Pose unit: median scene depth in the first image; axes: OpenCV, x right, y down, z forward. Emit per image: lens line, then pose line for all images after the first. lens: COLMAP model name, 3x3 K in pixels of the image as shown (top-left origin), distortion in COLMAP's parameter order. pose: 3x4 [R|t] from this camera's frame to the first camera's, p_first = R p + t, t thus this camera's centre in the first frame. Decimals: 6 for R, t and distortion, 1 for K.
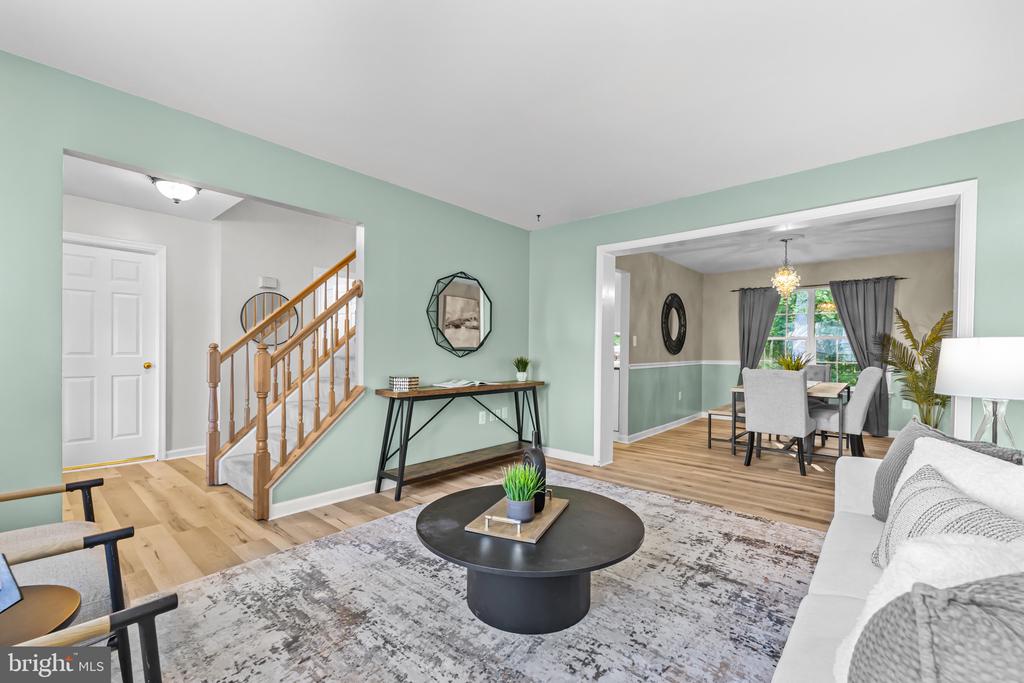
lens RADIAL K [[430.5, 0, 510.5], [0, 430.5, 352.3], [0, 0, 1]] dist [0.000761, 0.000971]
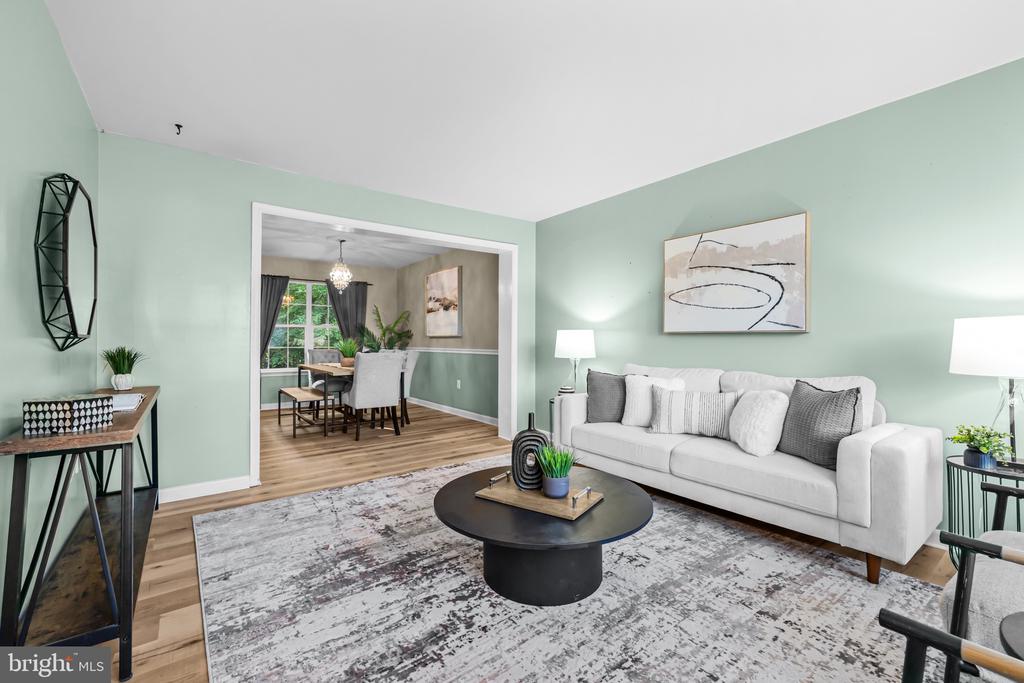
lens RADIAL K [[430.5, 0, 504.1], [0, 430.5, 336.8], [0, 0, 1]] dist [0.000761, 0.000971]
pose [[0.217783, -0.002026, 0.975995, -0.433720], [0.008225, 0.999966, 0.000240, -0.000700], [-0.975963, 0.007976, 0.217792, 0.374804]]
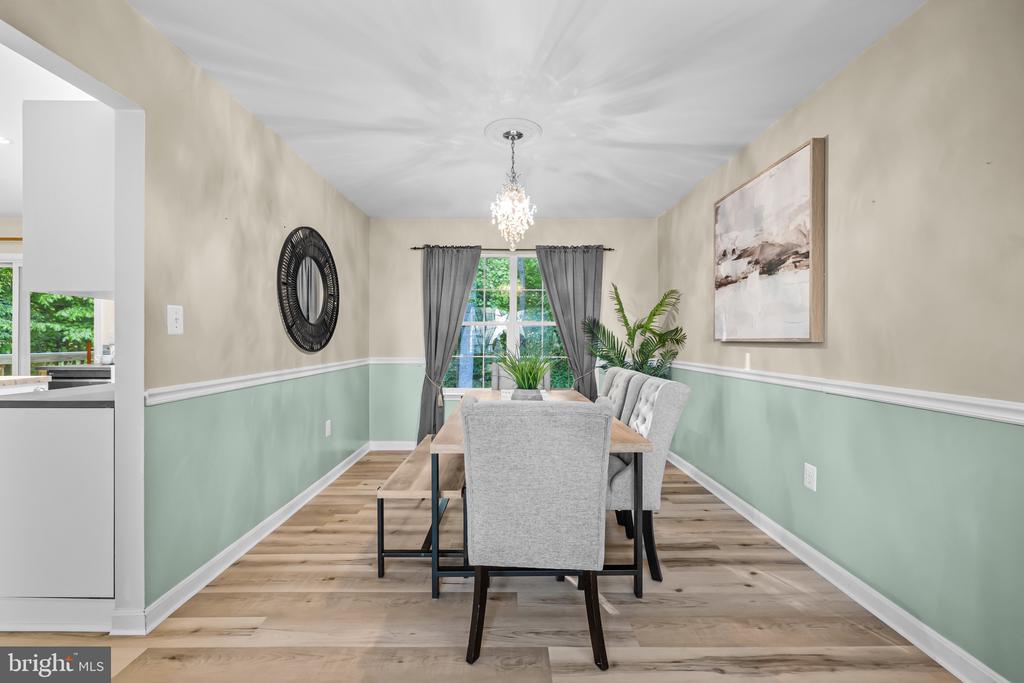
lens RADIAL K [[430.5, 0, 512.8], [0, 430.5, 343.0], [0, 0, 1]] dist [0.000761, 0.000971]
pose [[0.747224, -0.012729, 0.664450, 0.322317], [0.009635, 0.999919, 0.008320, -0.009792], [-0.664502, 0.000185, 0.747286, 0.685484]]
